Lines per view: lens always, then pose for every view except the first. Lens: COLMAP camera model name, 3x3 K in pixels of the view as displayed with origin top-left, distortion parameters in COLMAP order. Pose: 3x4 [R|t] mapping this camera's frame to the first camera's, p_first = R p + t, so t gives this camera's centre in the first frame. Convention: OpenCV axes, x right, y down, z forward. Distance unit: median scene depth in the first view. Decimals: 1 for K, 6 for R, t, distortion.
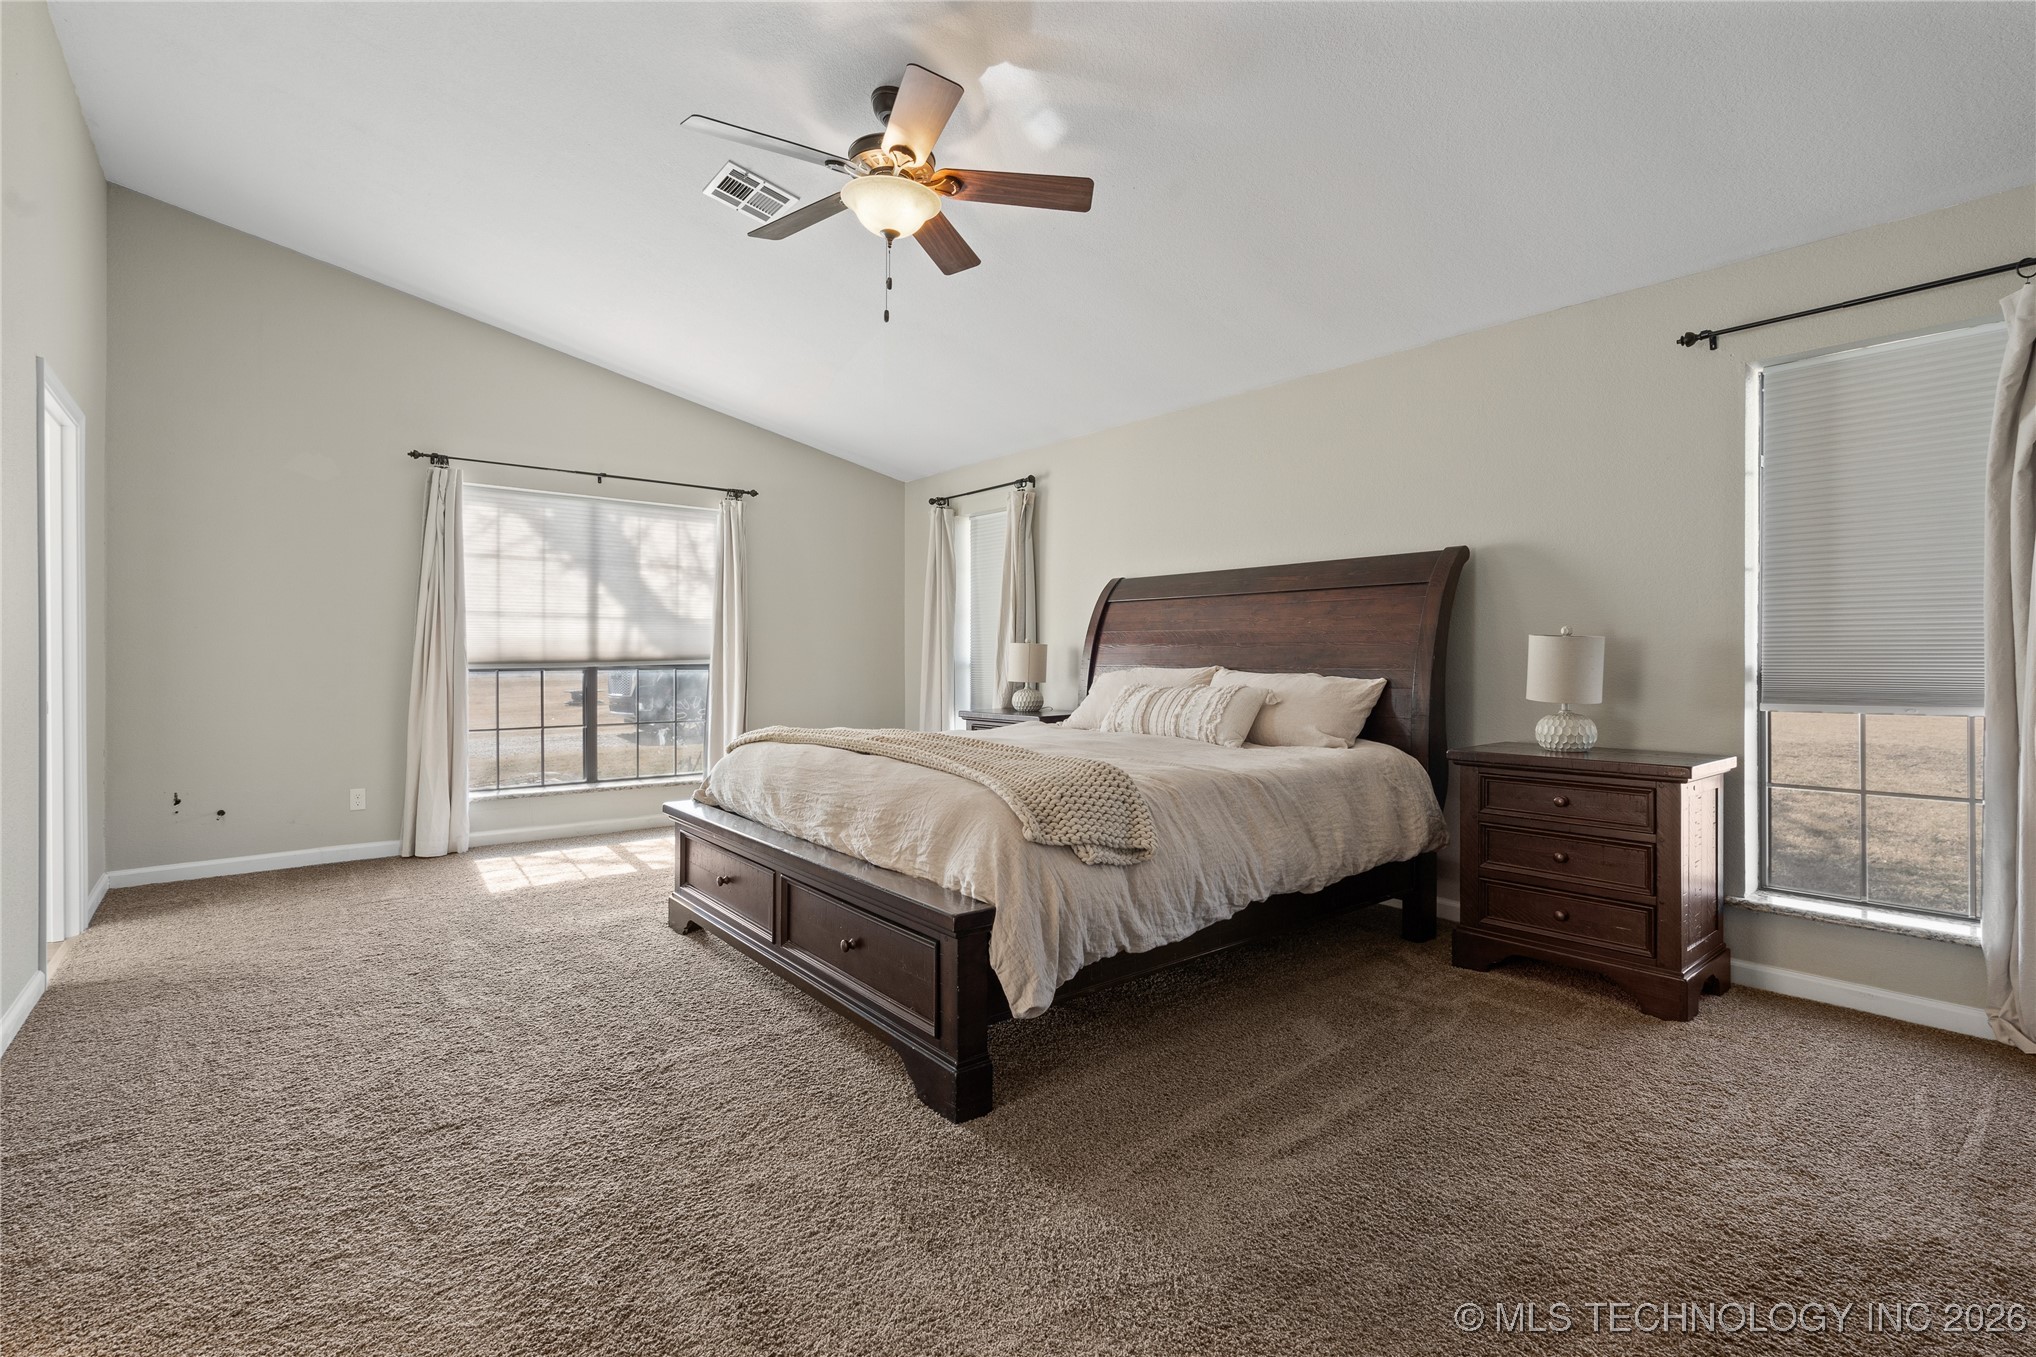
lens RADIAL K [[941.3, 0, 1018.0], [0, 941.3, 678.5], [0, 0, 1]] dist [-0.001446, 0.000073]
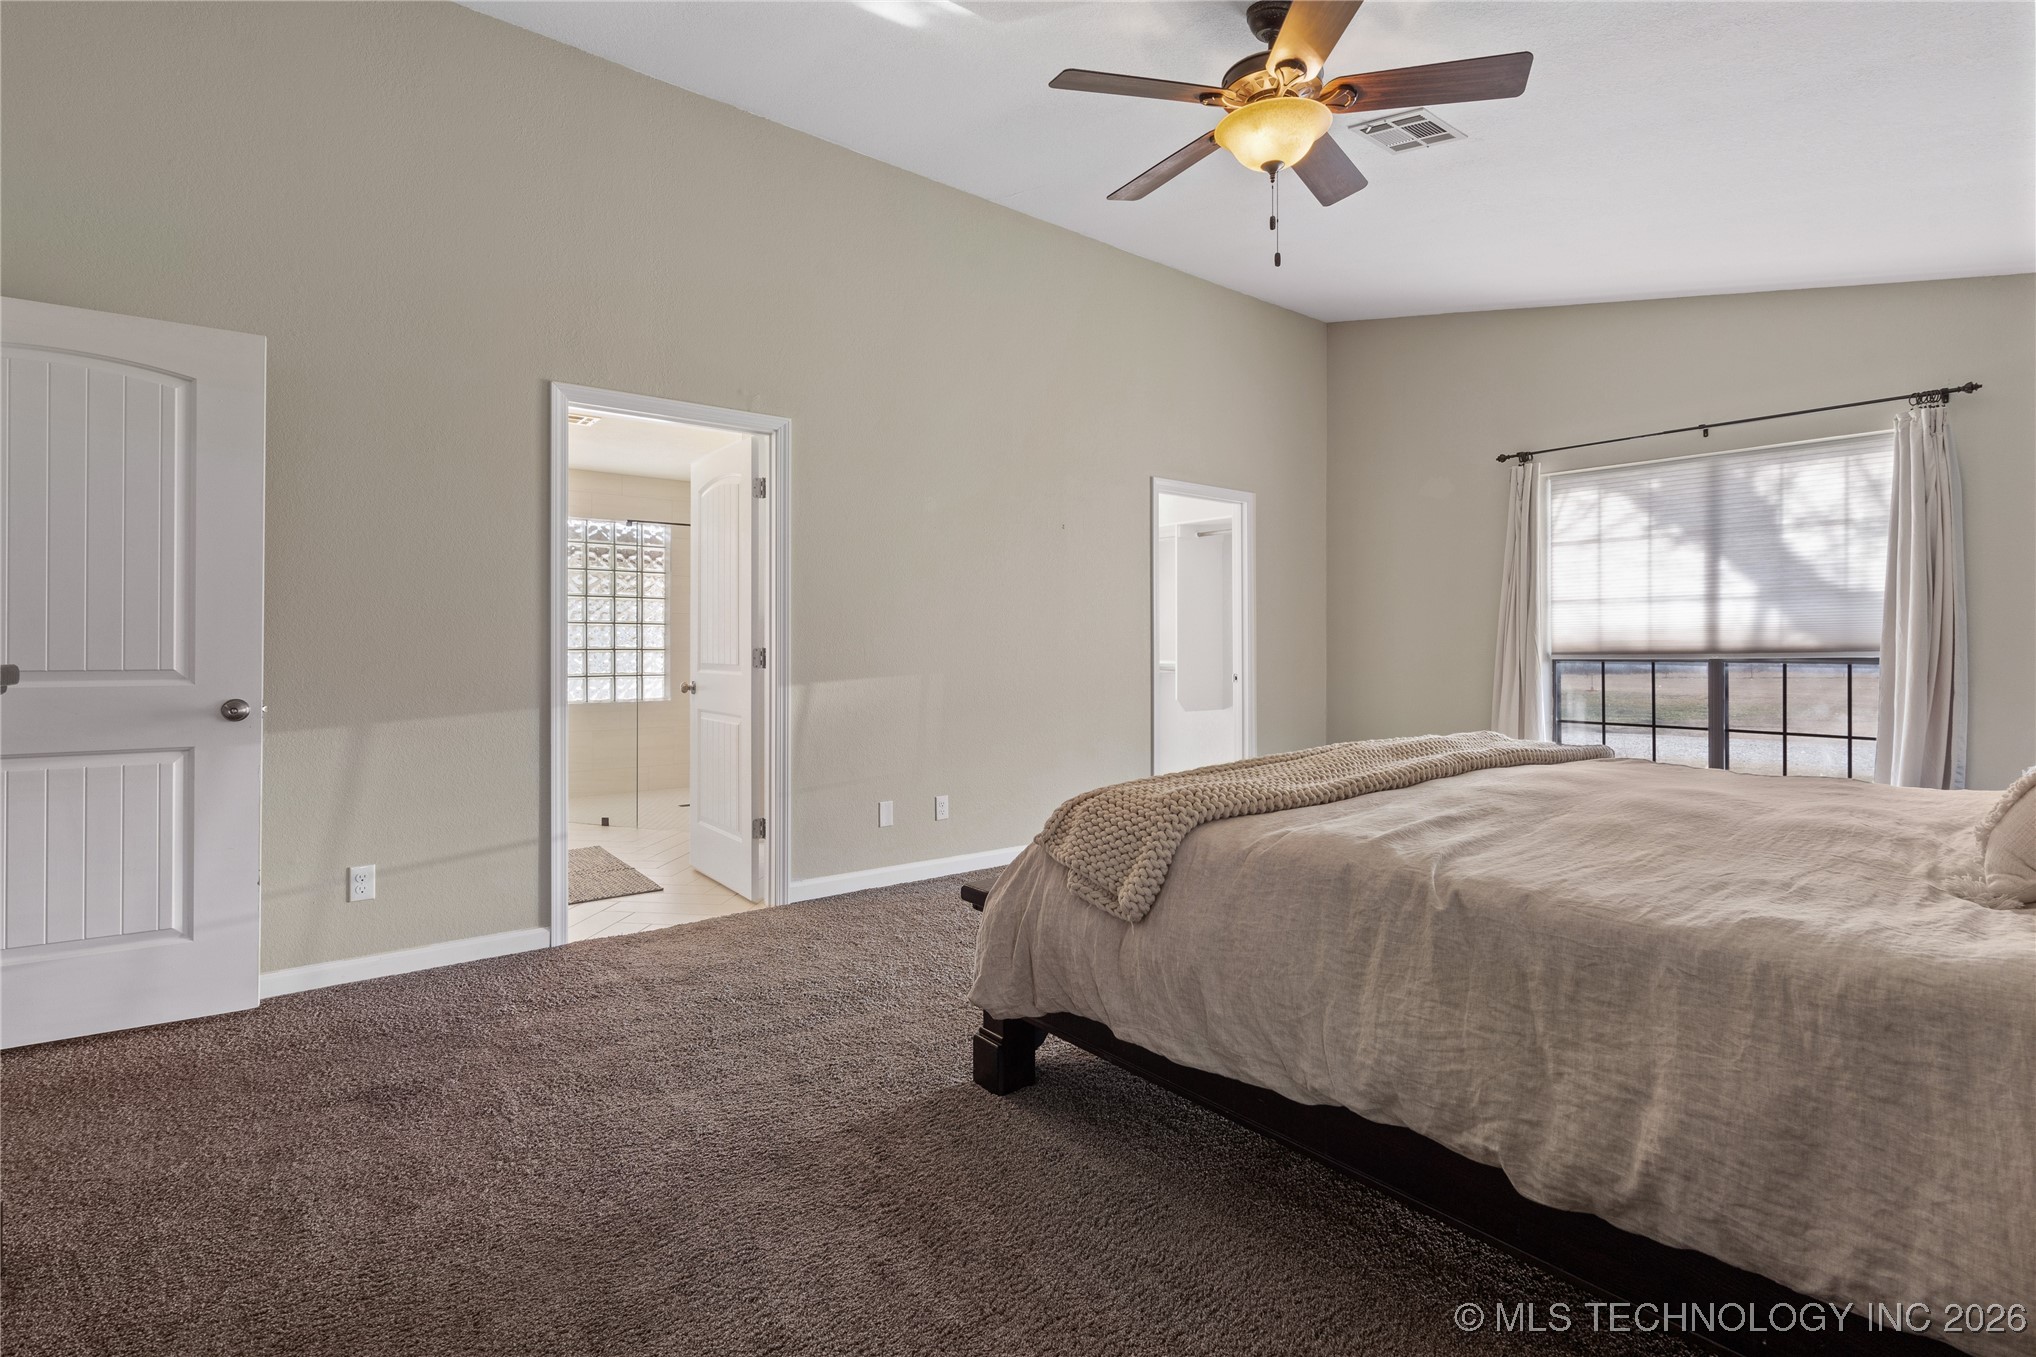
lens RADIAL K [[941.3, 0, 1018.0], [0, 941.3, 678.5], [0, 0, 1]] dist [-0.001446, 0.000073]
pose [[0.001696, 0.034840, -0.999391, 0.381706], [-0.020808, 0.999178, 0.034798, -0.010864], [0.999782, 0.020736, 0.002420, 0.391006]]
